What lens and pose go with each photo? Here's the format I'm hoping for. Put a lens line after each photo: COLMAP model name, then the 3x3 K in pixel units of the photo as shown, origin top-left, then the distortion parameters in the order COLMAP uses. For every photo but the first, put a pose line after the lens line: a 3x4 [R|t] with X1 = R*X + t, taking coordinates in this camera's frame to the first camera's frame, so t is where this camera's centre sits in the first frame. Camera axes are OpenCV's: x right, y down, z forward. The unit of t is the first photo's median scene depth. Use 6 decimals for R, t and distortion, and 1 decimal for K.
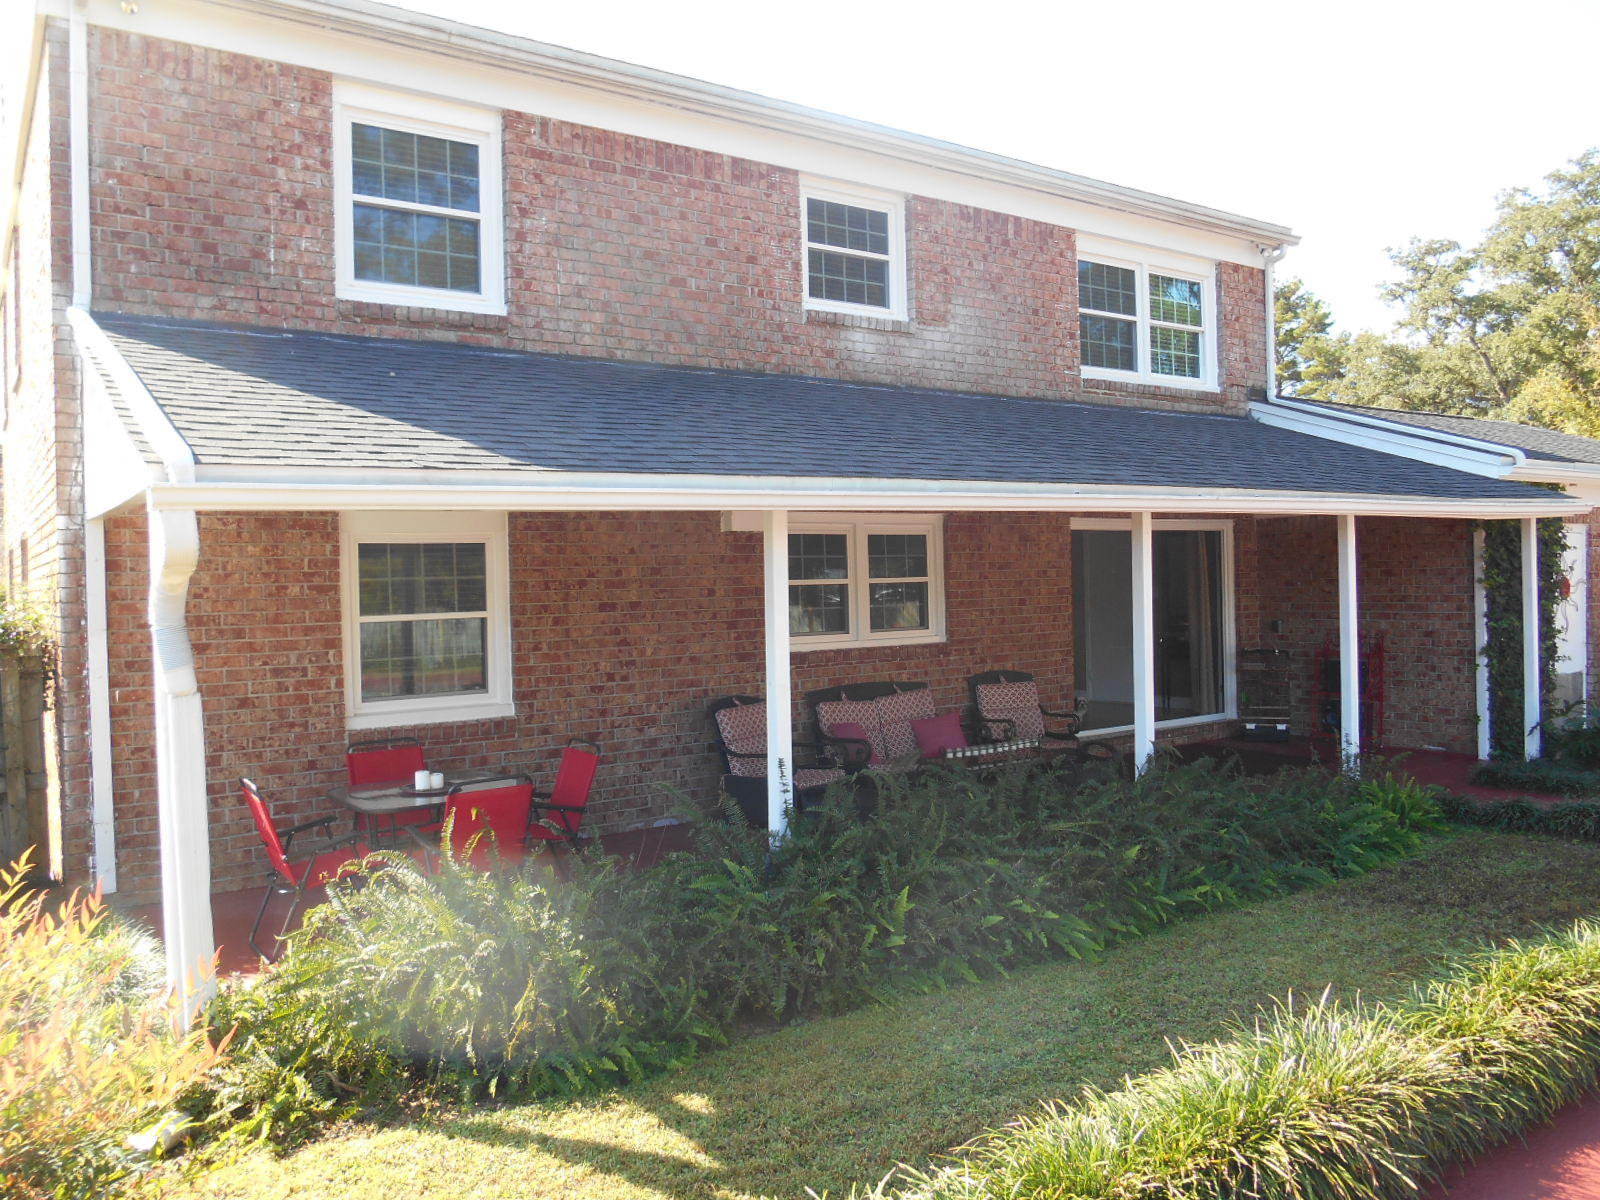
lens RADIAL K [[1206.6, 0, 800.7], [0, 1206.6, 591.1], [0, 0, 1]] dist [-0.002929, 0.004923]
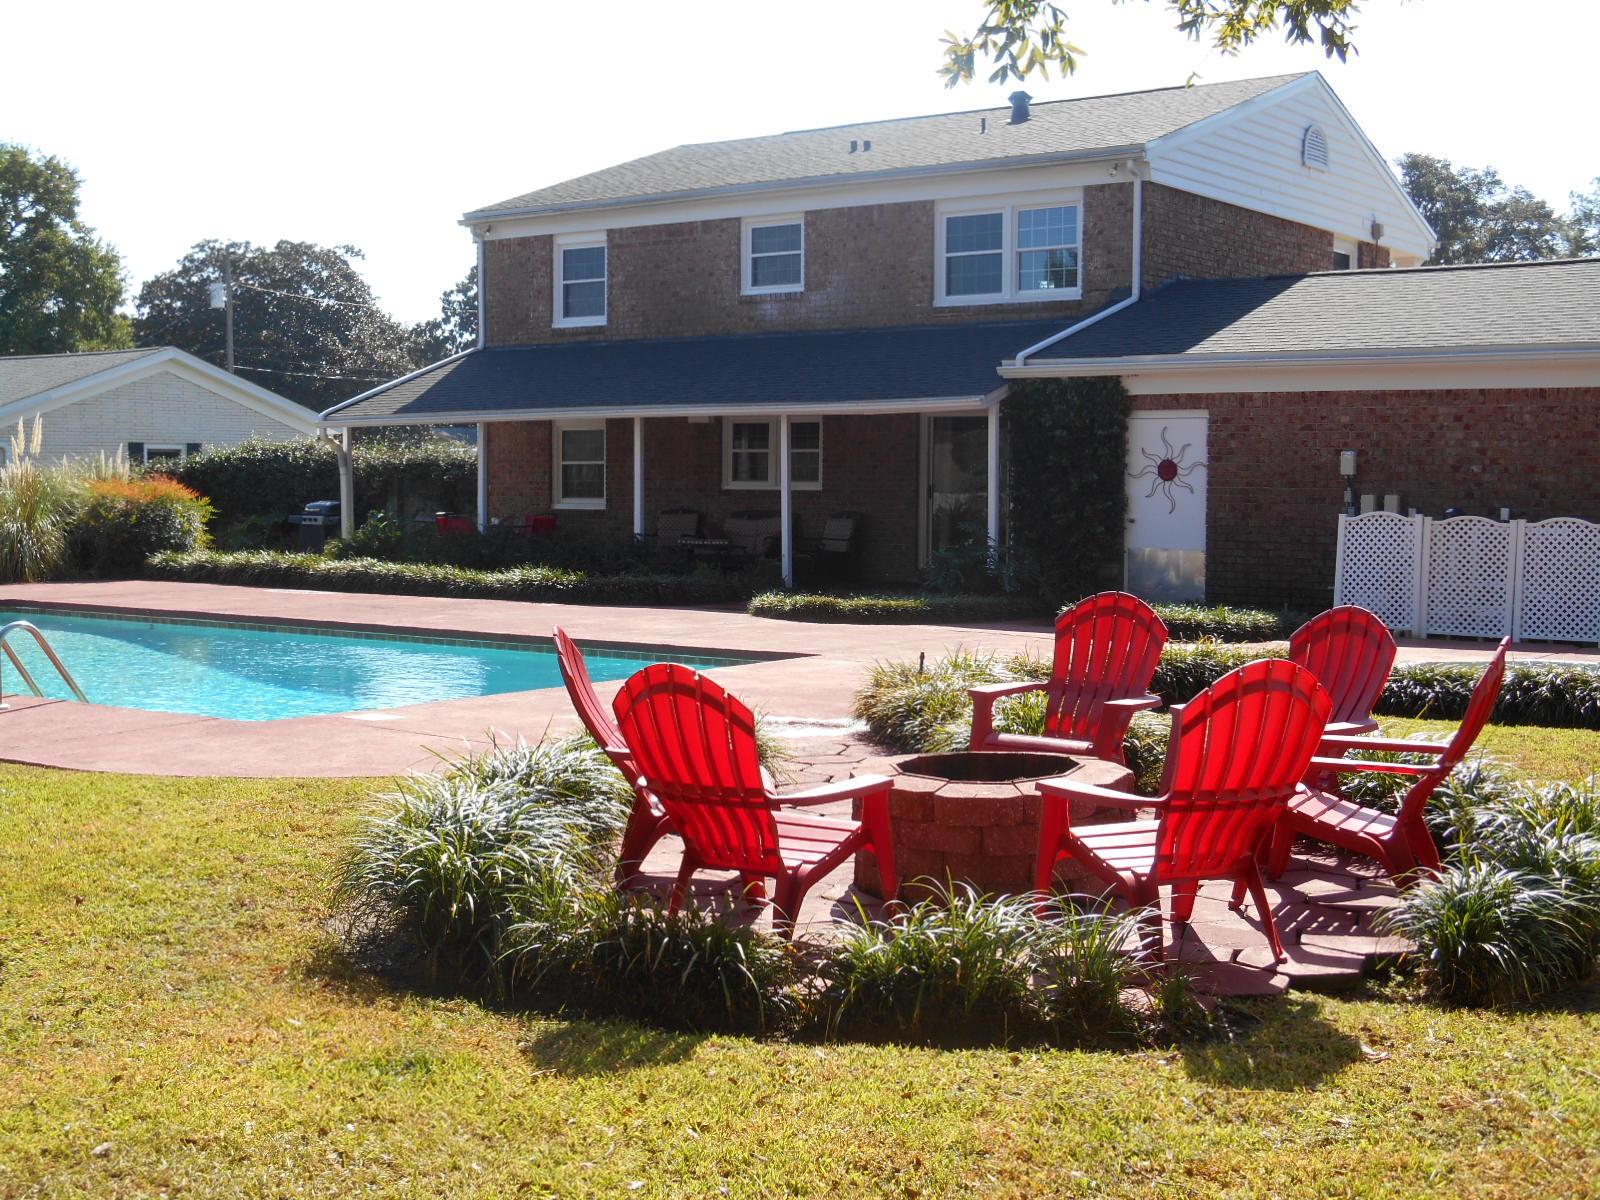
lens RADIAL K [[2114.3, 0, 799.9], [0, 2114.3, 602.8], [0, 0, 1]] dist [0.021841, 0.000000]
pose [[0.323601, 0.080733, -0.942743, 2.770574], [-0.021487, 0.996723, 0.077980, -0.026888], [0.945950, -0.004977, 0.324275, 0.072660]]
